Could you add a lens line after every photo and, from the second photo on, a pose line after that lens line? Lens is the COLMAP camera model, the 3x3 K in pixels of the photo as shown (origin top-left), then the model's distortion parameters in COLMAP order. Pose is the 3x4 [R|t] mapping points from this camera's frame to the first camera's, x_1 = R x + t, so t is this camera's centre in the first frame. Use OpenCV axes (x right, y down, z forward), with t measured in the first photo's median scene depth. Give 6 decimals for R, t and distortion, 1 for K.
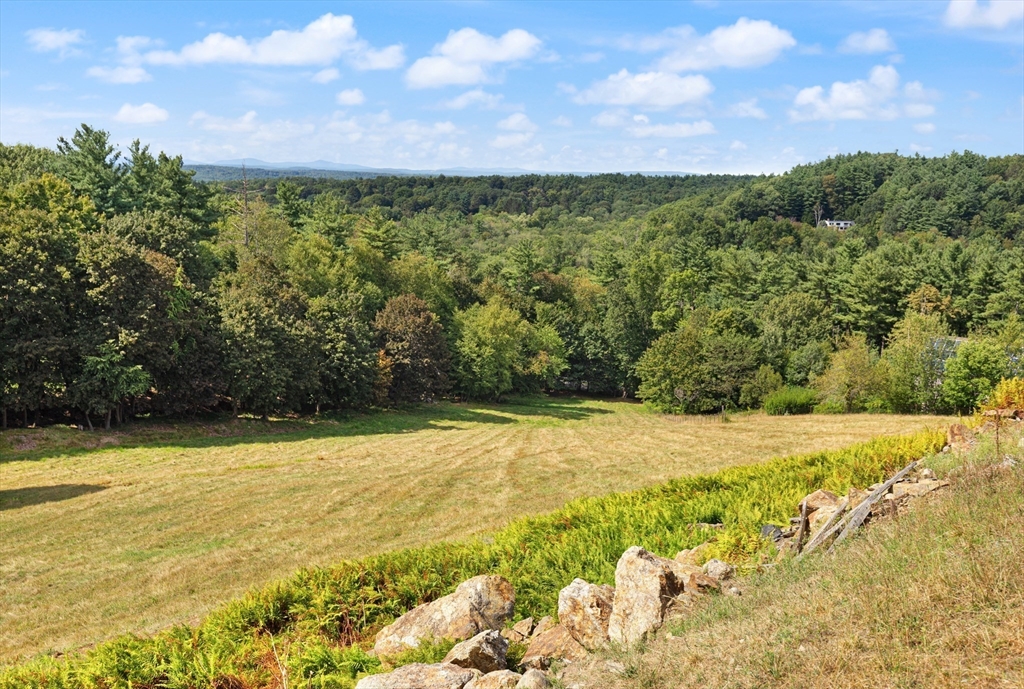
lens RADIAL K [[1027.8, 0, 512.0], [0, 1027.8, 344.5], [0, 0, 1]] dist [-0.007232, 0.010042]
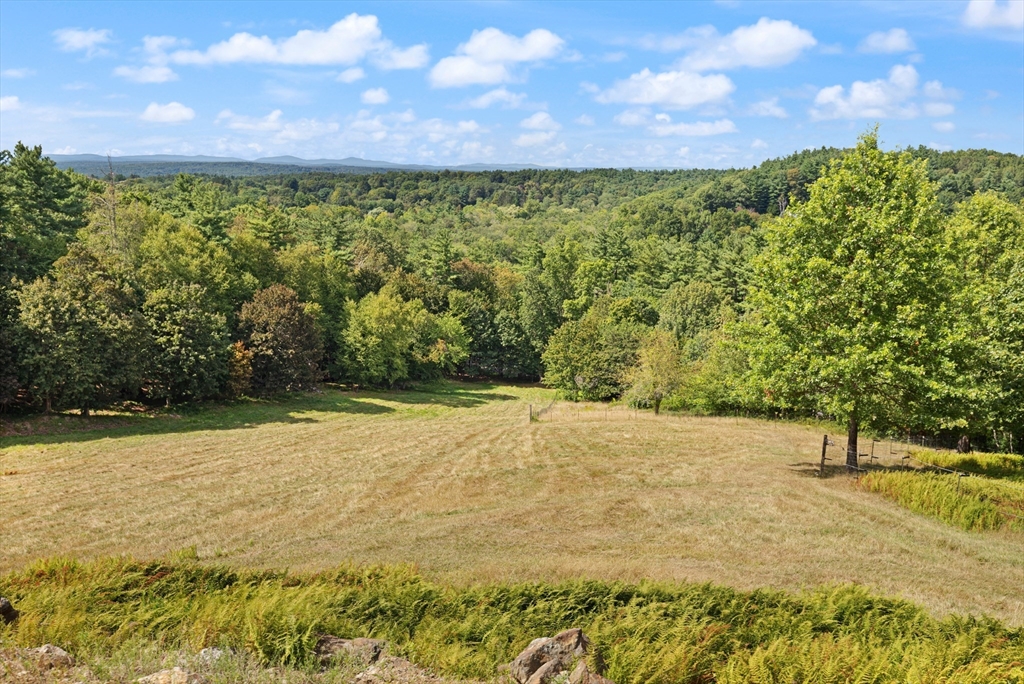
lens RADIAL K [[936.4, 0, 512.0], [0, 936.4, 342.0], [0, 0, 1]] dist [0.001390, -0.004528]
pose [[0.999959, -0.000313, -0.009032, 0.091838], [0.000475, 0.999838, 0.018016, -0.006585], [0.009025, -0.018019, 0.999797, 0.060498]]
